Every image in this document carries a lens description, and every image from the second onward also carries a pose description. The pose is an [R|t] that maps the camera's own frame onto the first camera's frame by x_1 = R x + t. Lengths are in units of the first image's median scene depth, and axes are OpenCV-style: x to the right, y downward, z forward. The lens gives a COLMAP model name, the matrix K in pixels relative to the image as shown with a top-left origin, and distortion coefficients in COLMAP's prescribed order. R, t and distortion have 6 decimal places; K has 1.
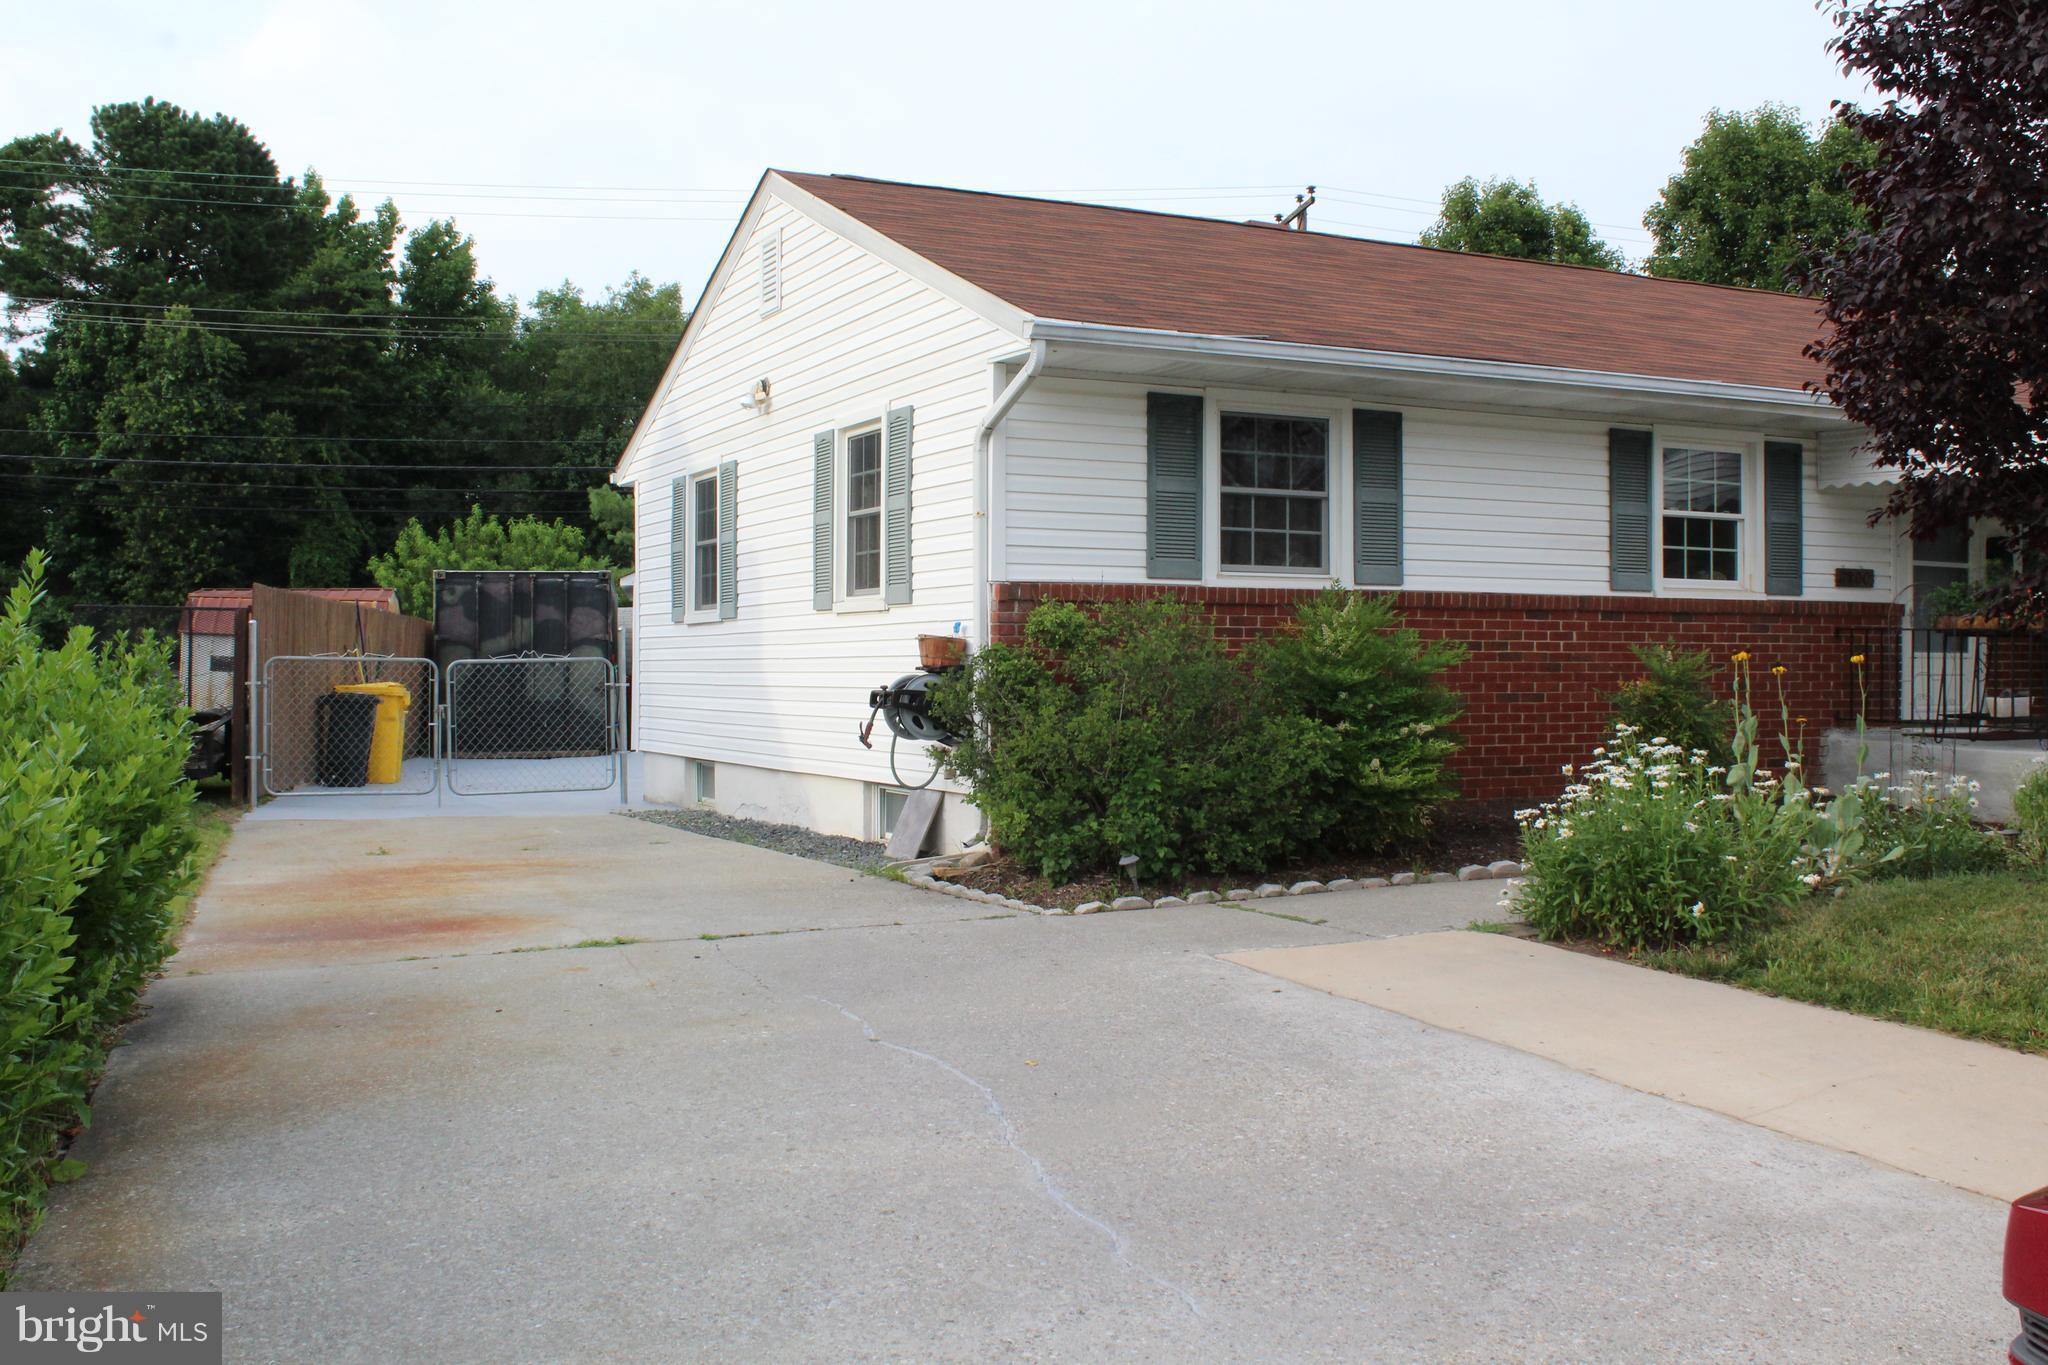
lens RADIAL K [[2014.9, 0, 1022.8], [0, 2014.9, 723.9], [0, 0, 1]] dist [-0.080680, 0.012723]
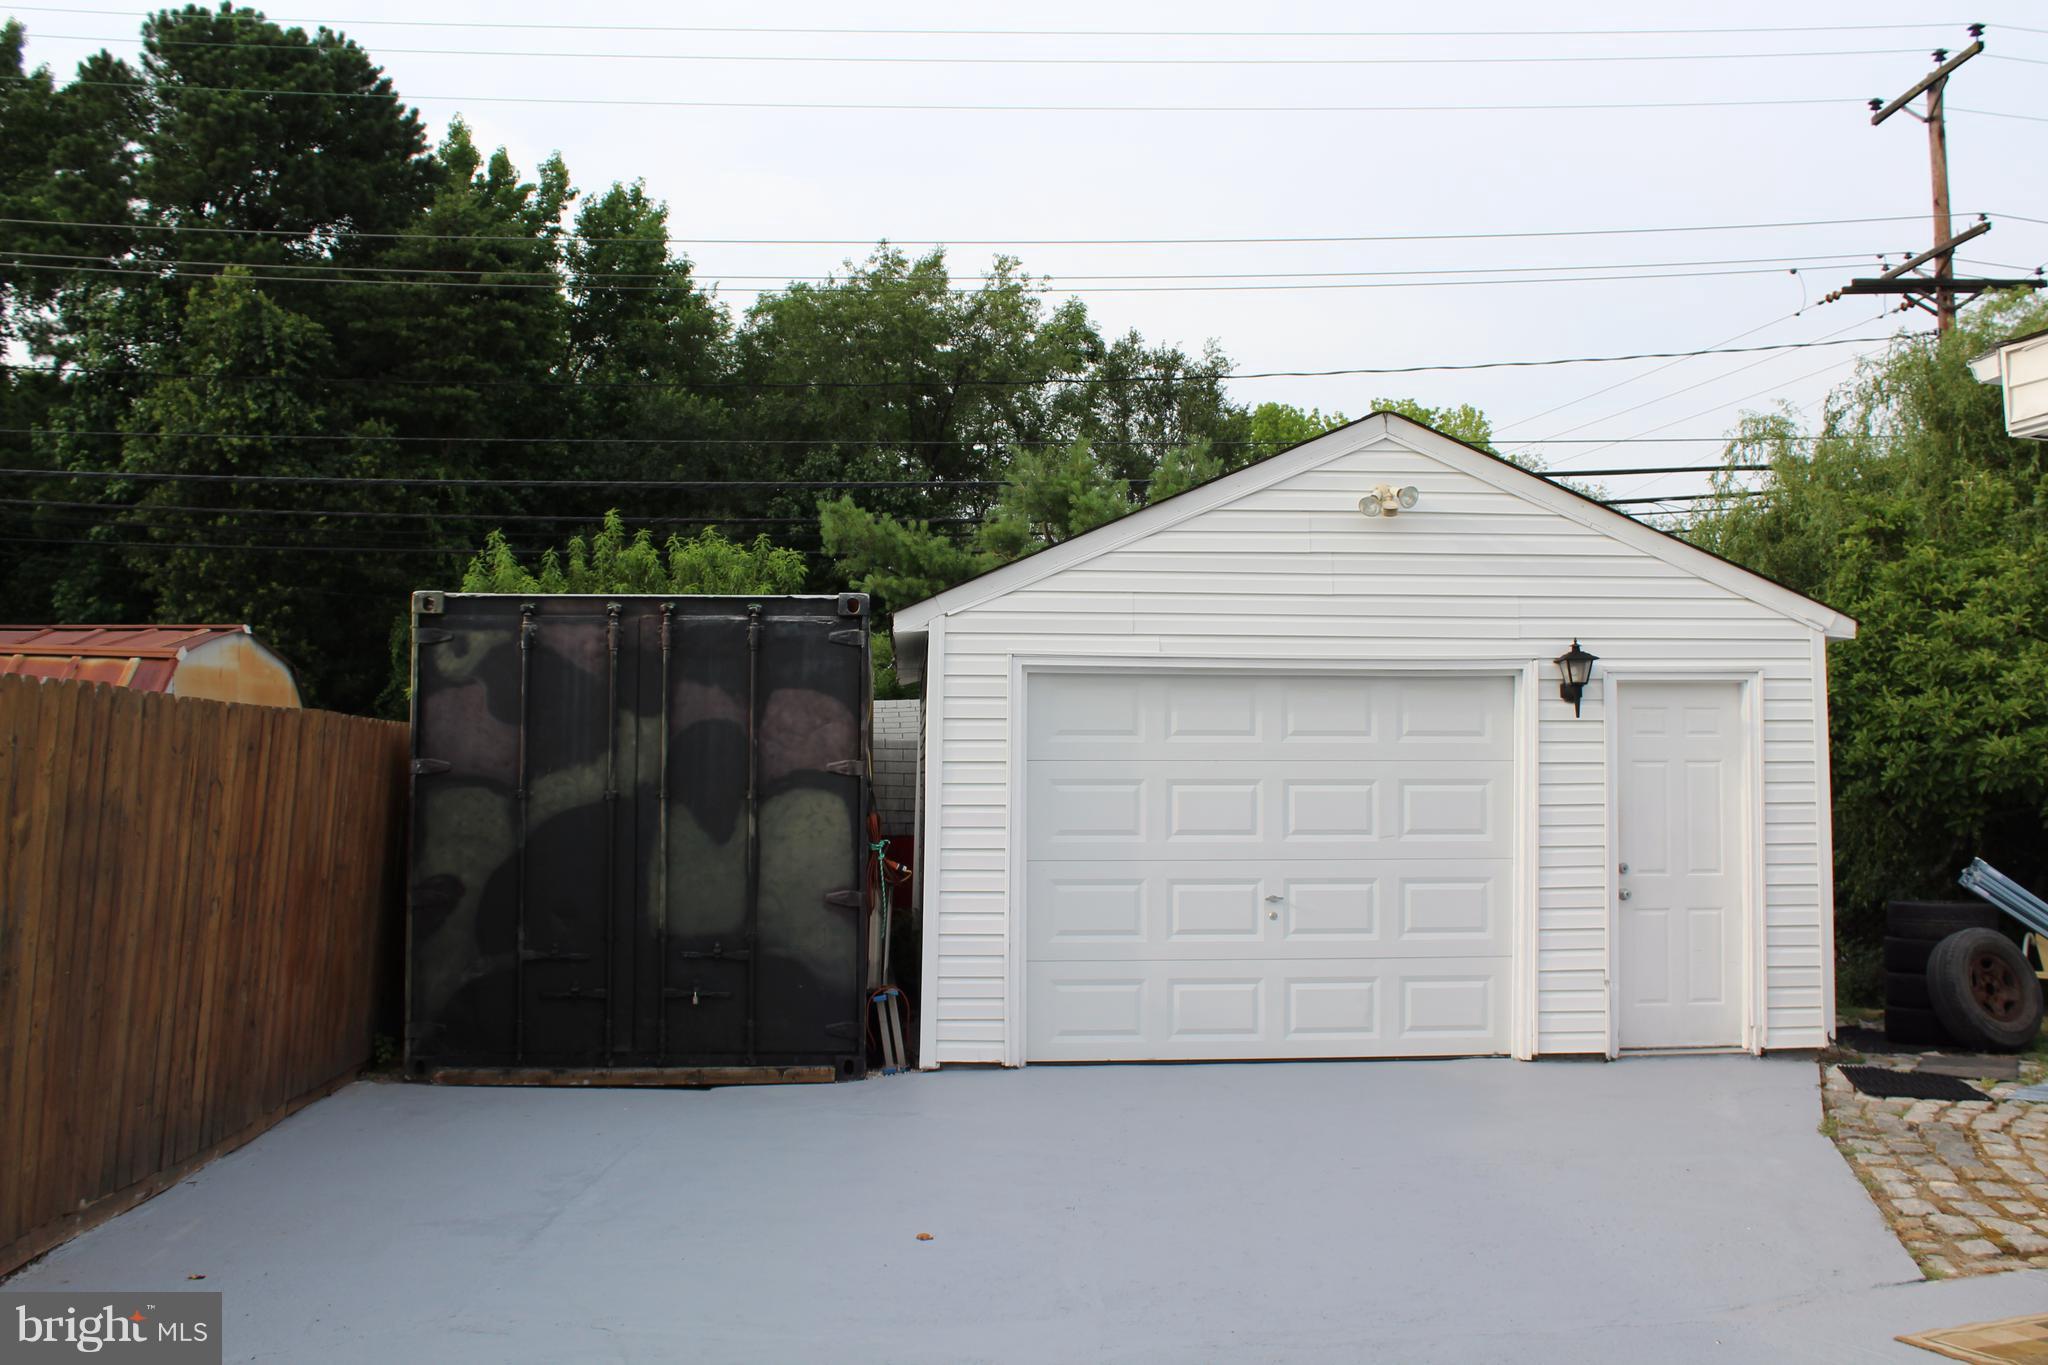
lens RADIAL K [[2014.9, 0, 1022.8], [0, 2014.9, 723.9], [0, 0, 1]] dist [-0.080680, 0.012723]
pose [[0.993800, 0.002265, -0.111161, -0.074300], [-0.008056, 0.998631, -0.051675, -0.017825], [0.110892, 0.052250, 0.992458, 0.347534]]
